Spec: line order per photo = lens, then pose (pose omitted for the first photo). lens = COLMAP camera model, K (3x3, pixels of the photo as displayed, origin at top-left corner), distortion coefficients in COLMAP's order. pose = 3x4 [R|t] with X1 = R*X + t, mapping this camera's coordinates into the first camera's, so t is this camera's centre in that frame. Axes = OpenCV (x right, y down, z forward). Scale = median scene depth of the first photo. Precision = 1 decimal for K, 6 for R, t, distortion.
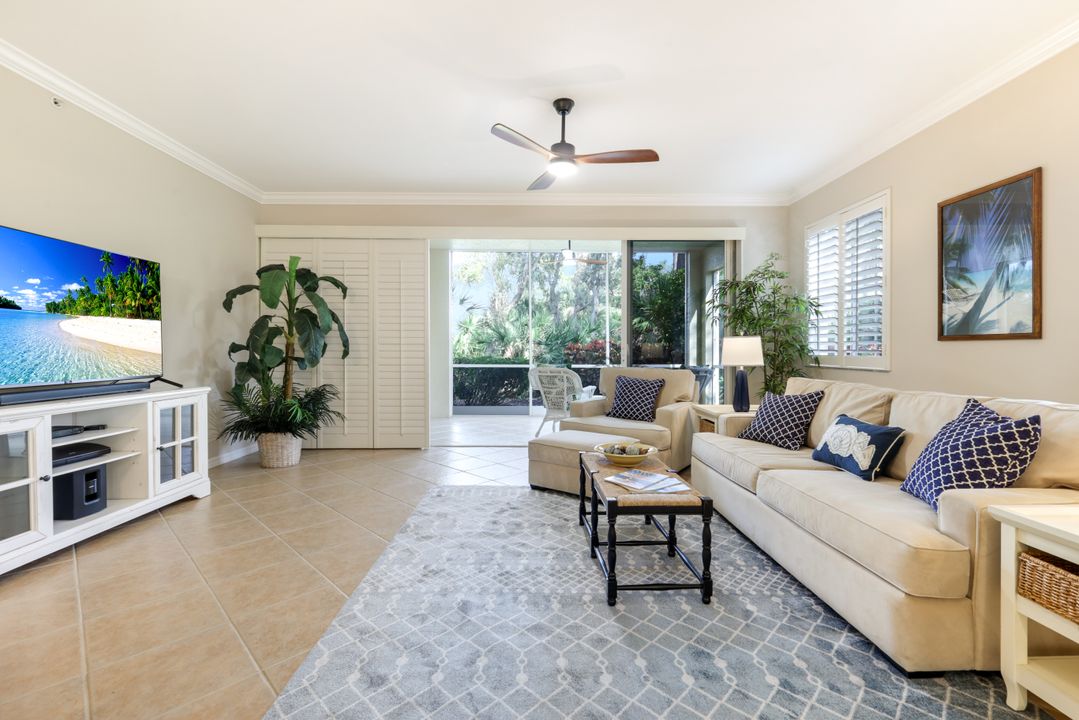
lens RADIAL K [[469.1, 0, 541.4], [0, 469.1, 354.8], [0, 0, 1]] dist [0.002538, 0.000107]
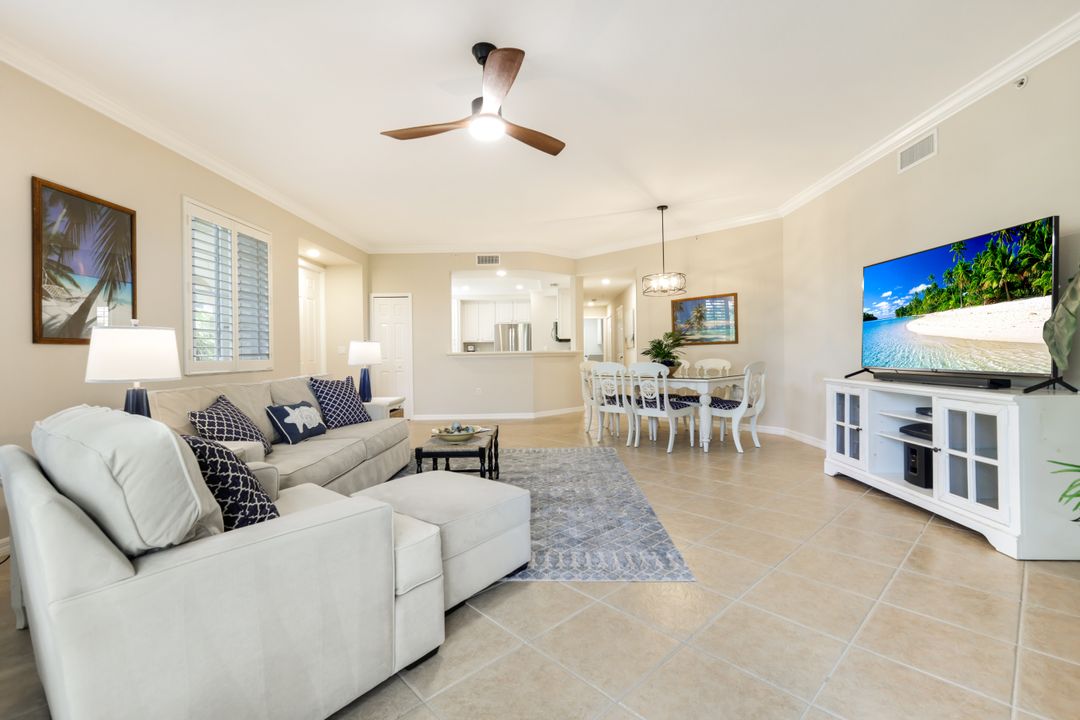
lens RADIAL K [[473.2, 0, 540.0], [0, 473.2, 360.0], [0, 0, 1]] dist [0.001467, 0.000282]
pose [[-0.998482, 0.013537, 0.053392, -0.088815], [0.014887, 0.999577, 0.024974, -0.008153], [-0.053032, 0.025731, -0.998261, 1.863898]]
